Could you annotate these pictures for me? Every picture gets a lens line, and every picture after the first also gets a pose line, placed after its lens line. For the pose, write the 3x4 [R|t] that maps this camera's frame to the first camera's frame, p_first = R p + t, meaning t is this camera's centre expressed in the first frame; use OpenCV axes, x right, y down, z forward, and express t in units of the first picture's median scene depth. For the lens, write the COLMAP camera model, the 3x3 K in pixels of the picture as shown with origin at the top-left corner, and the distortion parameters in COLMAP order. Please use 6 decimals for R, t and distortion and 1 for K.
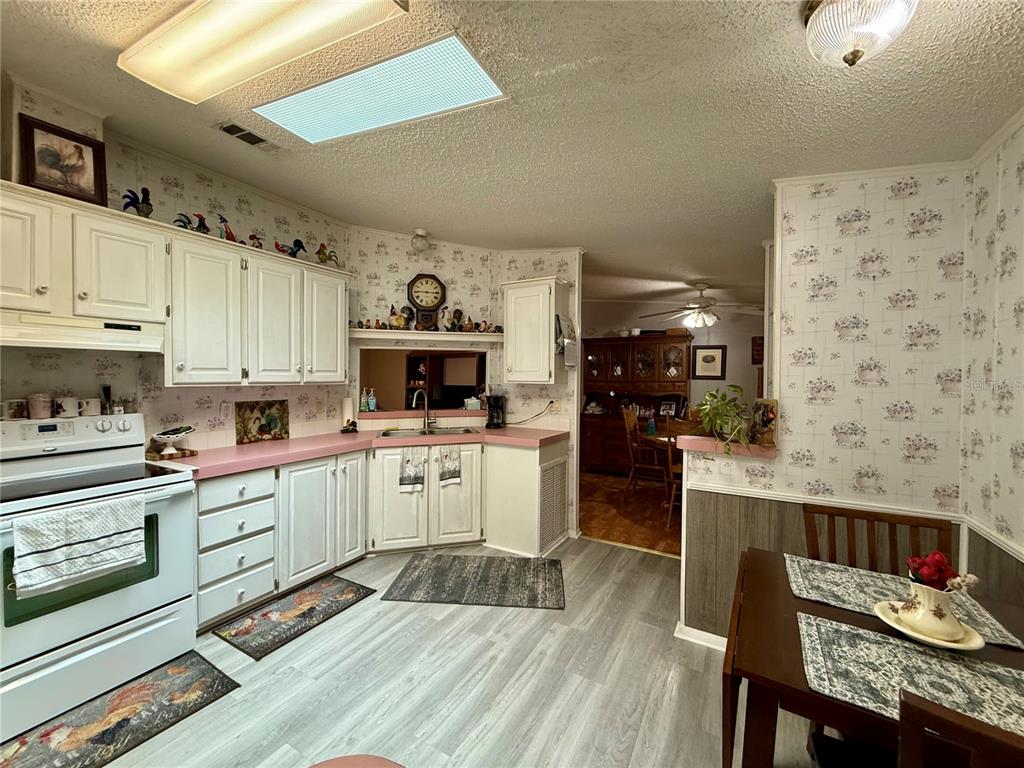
lens RADIAL K [[410.3, 0, 511.5], [0, 410.3, 382.0], [0, 0, 1]] dist [0.002333, 0.000811]
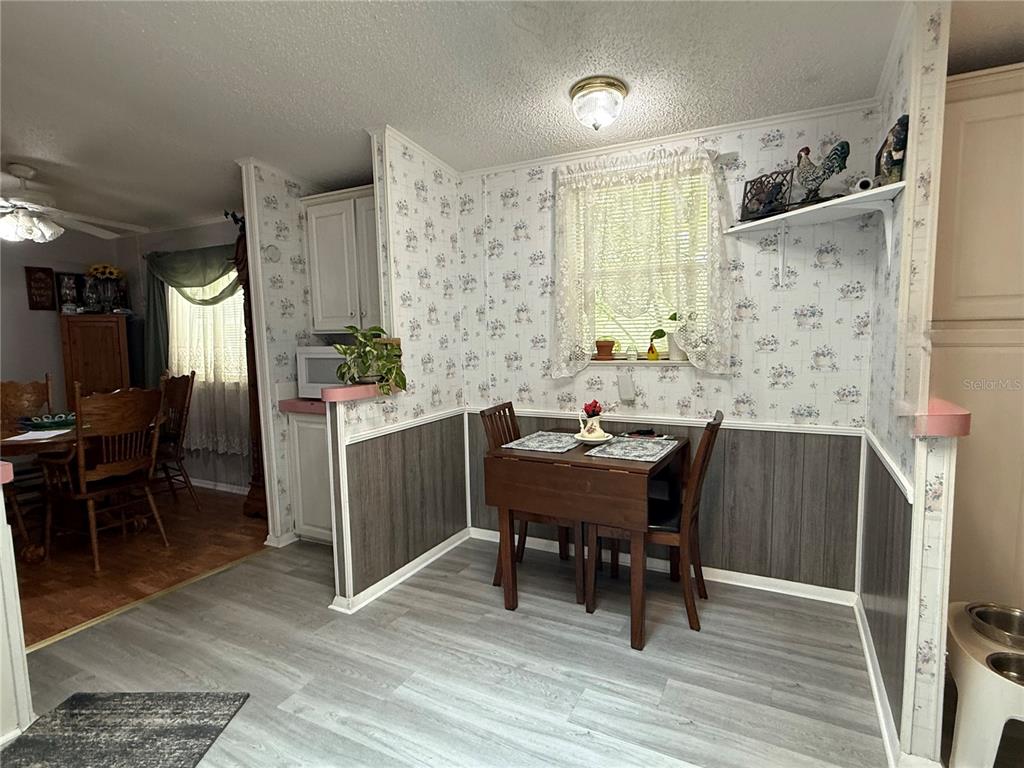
lens RADIAL K [[537.8, 0, 510.1], [0, 537.8, 384.1], [0, 0, 1]] dist [0.001230, -0.000572]
pose [[-0.044871, -0.106543, 0.993295, -0.660413], [0.032363, 0.993620, 0.108040, 0.016719], [-0.998468, 0.036993, -0.041136, 0.645499]]
